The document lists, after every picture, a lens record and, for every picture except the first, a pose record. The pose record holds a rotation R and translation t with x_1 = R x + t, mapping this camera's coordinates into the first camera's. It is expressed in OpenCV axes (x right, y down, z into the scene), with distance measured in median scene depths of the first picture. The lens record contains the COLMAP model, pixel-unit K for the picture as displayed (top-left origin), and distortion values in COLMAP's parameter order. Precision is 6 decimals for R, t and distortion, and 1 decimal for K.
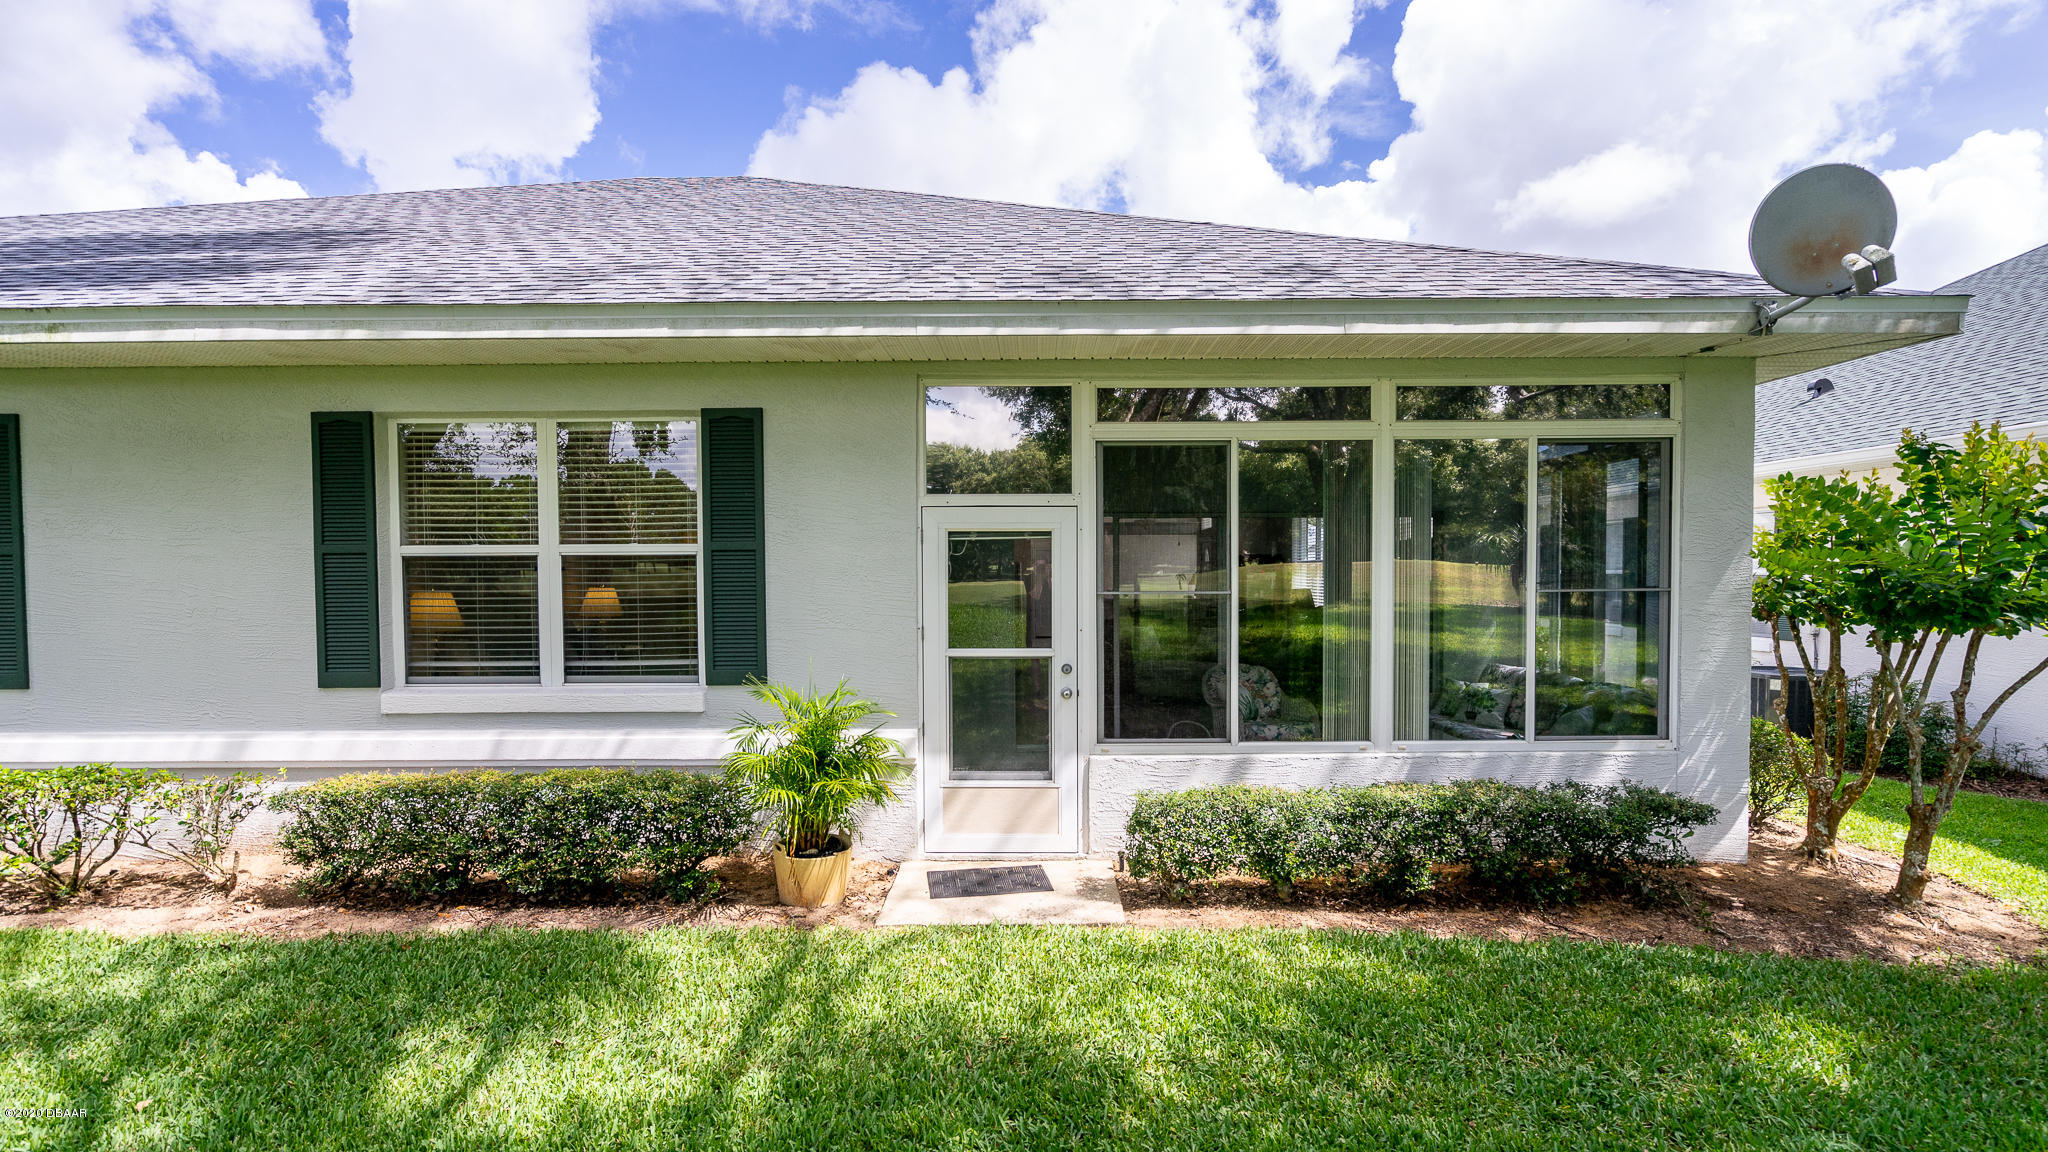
lens RADIAL K [[944.9, 0, 1022.2], [0, 944.9, 573.4], [0, 0, 1]] dist [-0.001461, 0.001706]
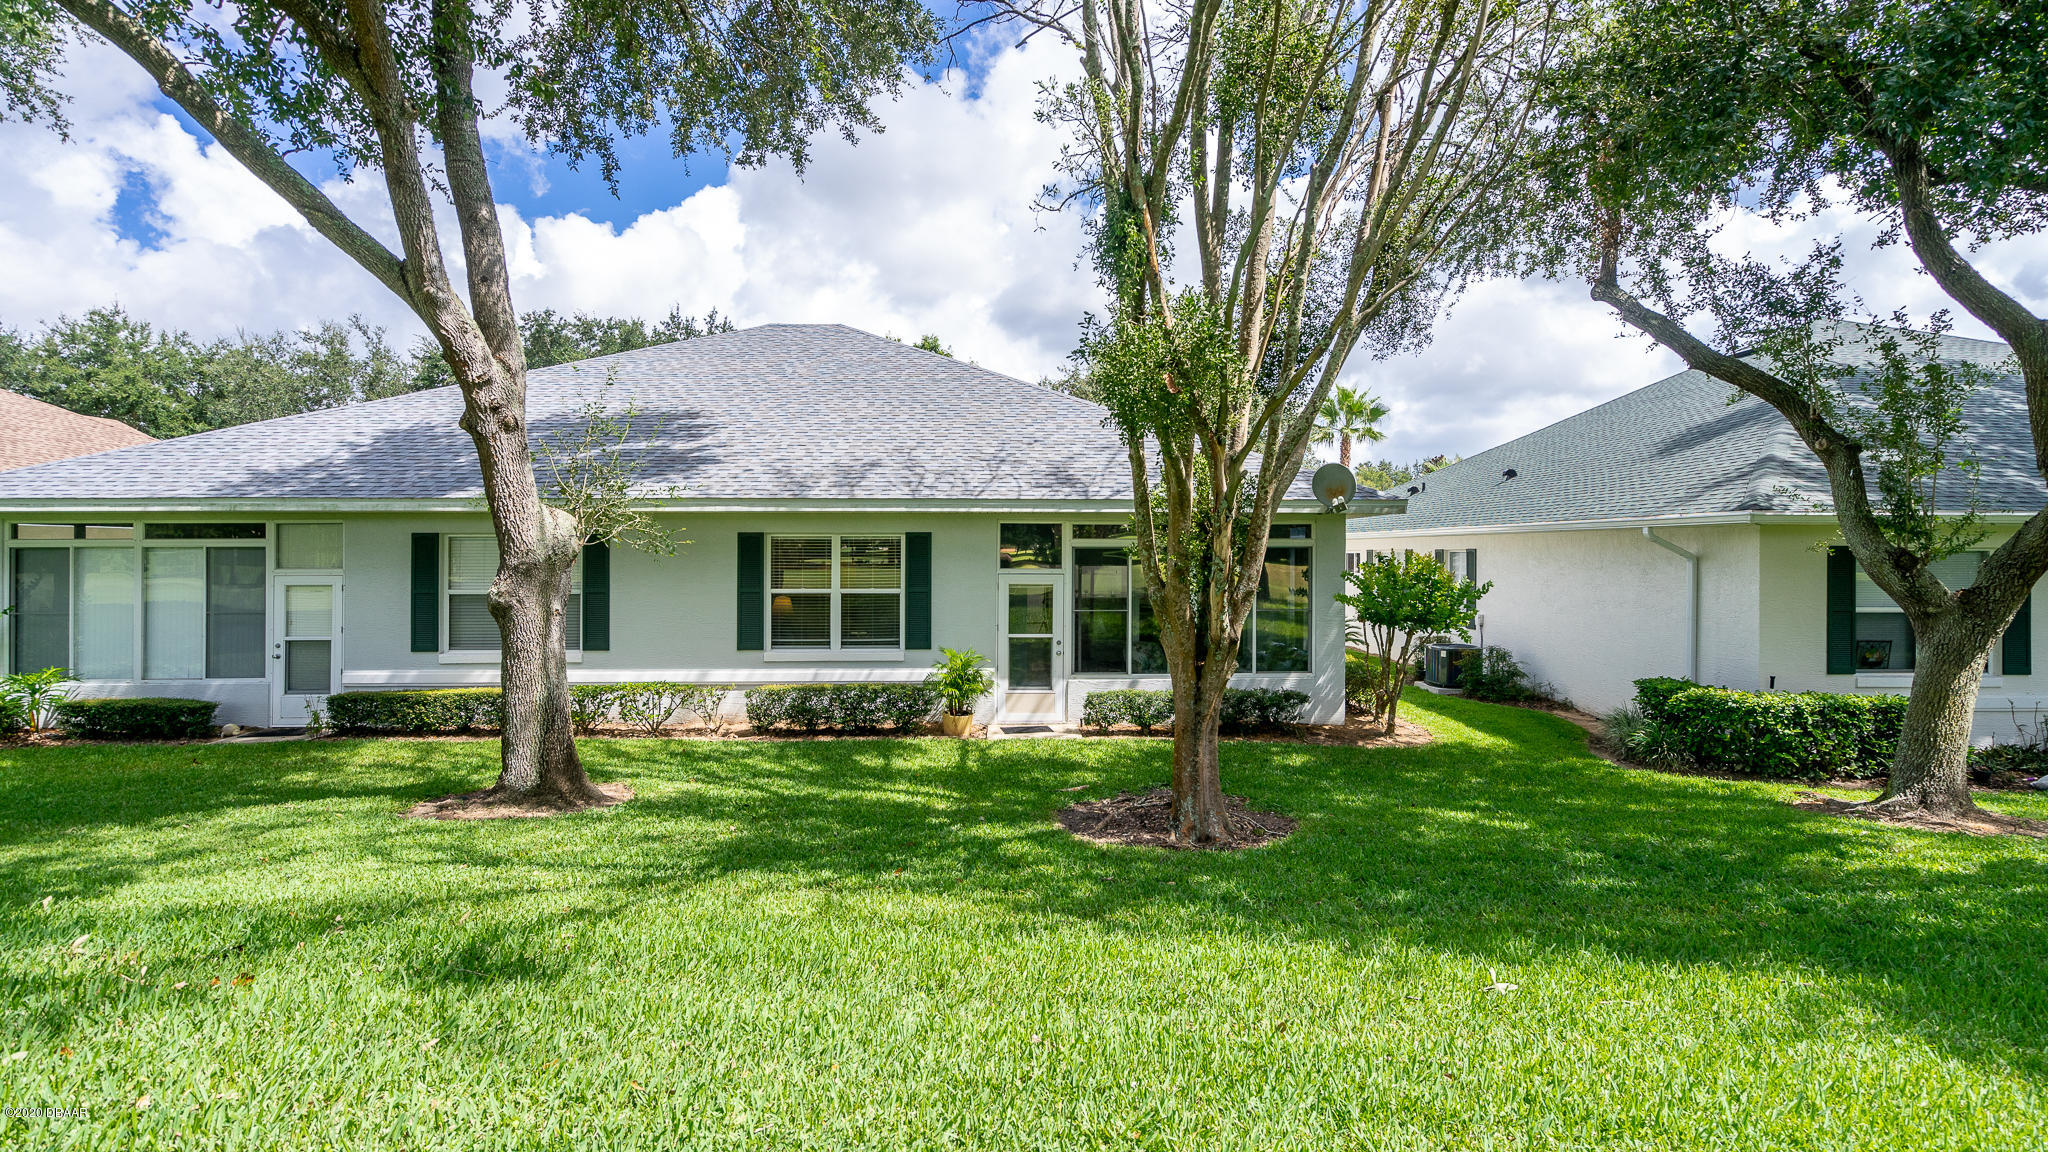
lens RADIAL K [[944.9, 0, 1026.5], [0, 944.9, 573.7], [0, 0, 1]] dist [-0.001461, 0.001706]
pose [[0.999102, 0.004811, 0.042097, -0.134576], [-0.005620, 0.999801, 0.019140, -0.115983], [-0.041996, -0.019360, 0.998930, -1.348859]]
